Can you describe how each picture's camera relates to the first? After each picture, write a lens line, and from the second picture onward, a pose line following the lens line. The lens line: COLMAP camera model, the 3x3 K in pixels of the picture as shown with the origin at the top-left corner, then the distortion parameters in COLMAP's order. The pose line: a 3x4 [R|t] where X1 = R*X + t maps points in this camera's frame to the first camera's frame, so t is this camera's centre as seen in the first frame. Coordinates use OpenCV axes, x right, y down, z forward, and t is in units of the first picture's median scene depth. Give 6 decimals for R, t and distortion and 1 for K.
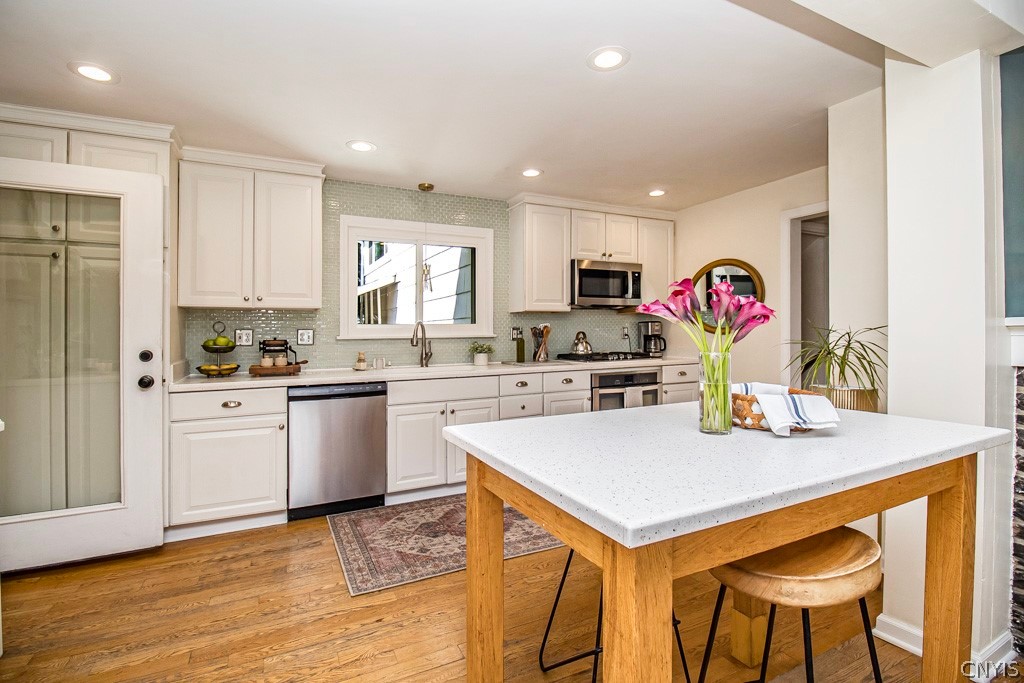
lens RADIAL K [[489.8, 0, 512.0], [0, 489.8, 341.5], [0, 0, 1]] dist [-0.003133, -0.012608]
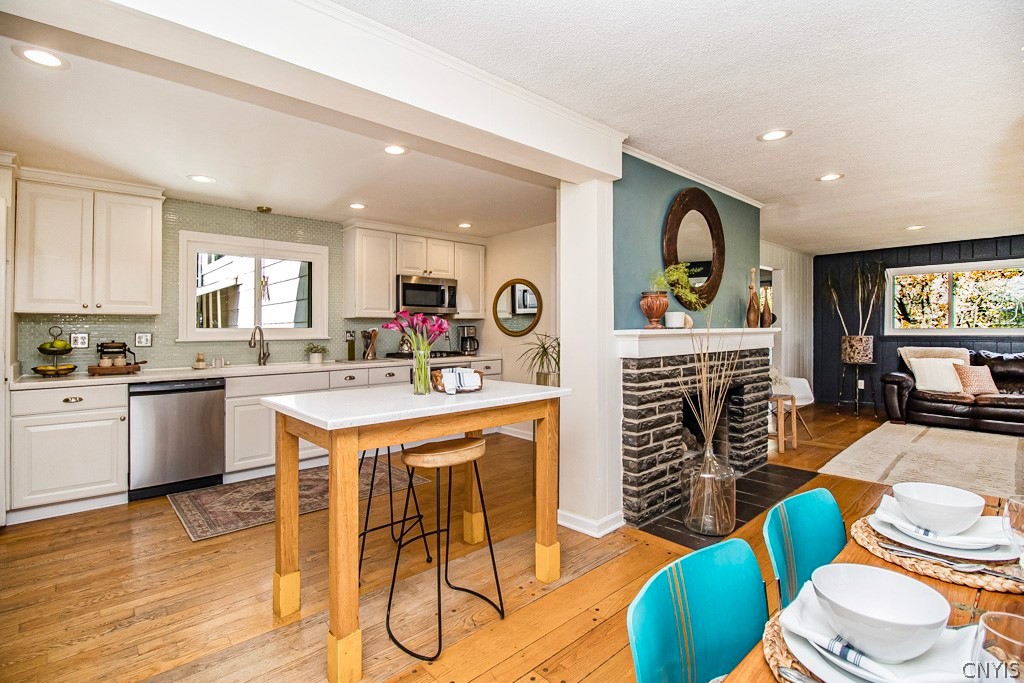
lens RADIAL K [[486.3, 0, 514.1], [0, 486.3, 336.2], [0, 0, 1]] dist [-0.000784, -0.013447]
pose [[0.961062, 0.000095, 0.276335, 0.078895], [0.002480, 0.999957, -0.008969, -0.005224], [-0.276323, 0.009305, 0.961020, -0.276090]]
